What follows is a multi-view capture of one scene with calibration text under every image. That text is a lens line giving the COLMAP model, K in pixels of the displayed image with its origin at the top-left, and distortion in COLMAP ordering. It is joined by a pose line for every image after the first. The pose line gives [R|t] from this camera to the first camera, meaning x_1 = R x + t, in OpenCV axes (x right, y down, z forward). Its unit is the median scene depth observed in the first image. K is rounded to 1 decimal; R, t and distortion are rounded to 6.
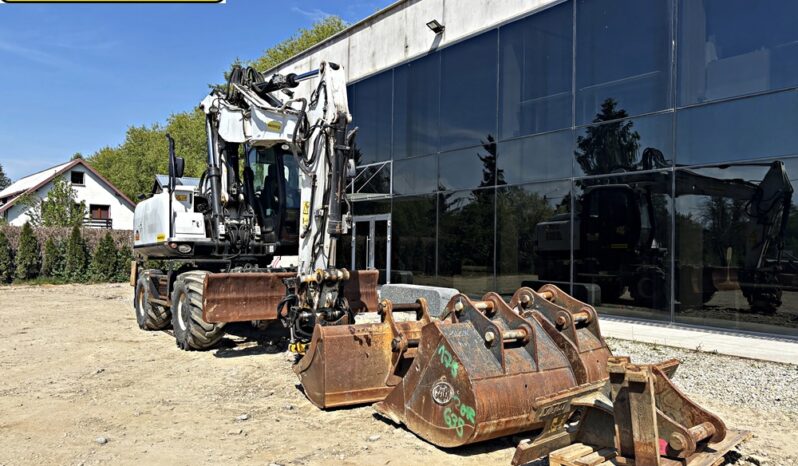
lens RADIAL K [[601.4, 0, 403.1], [0, 601.4, 242.6], [0, 0, 1]] dist [0.046915, -0.049050]
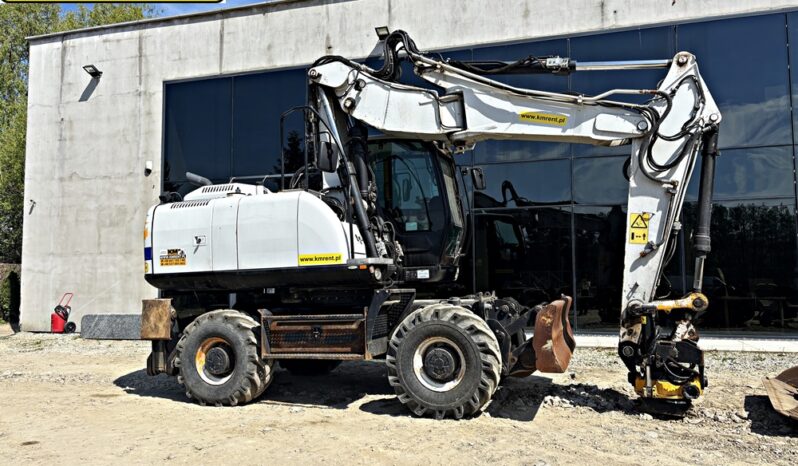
lens RADIAL K [[601.4, 0, 398.6], [0, 601.4, 238.7], [0, 0, 1]] dist [0.046915, -0.049050]
pose [[0.807318, 0.022075, 0.589704, -0.719453], [0.012328, 0.998451, -0.054253, 0.006586], [-0.589988, 0.051070, 0.805795, 0.408450]]
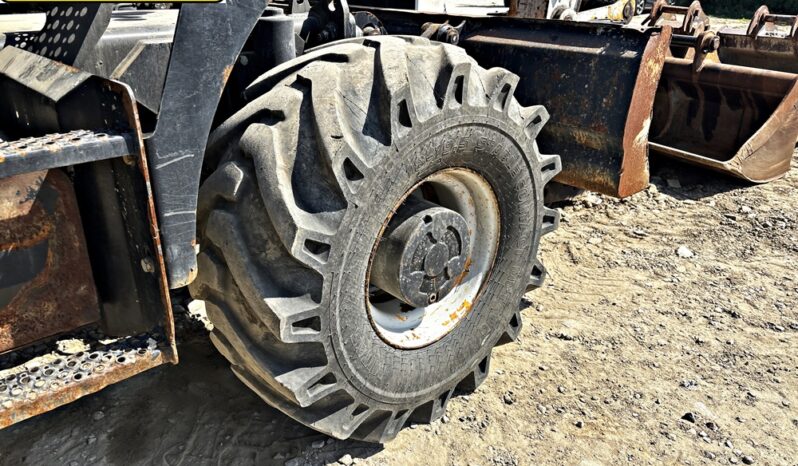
lens RADIAL K [[601.4, 0, 403.8], [0, 601.4, 232.5], [0, 0, 1]] dist [0.046915, -0.049050]
pose [[-0.126701, -0.396992, 0.909035, -0.475517], [-0.037802, 0.917687, 0.395502, 0.025448], [-0.991220, 0.015747, -0.131279, 0.918508]]
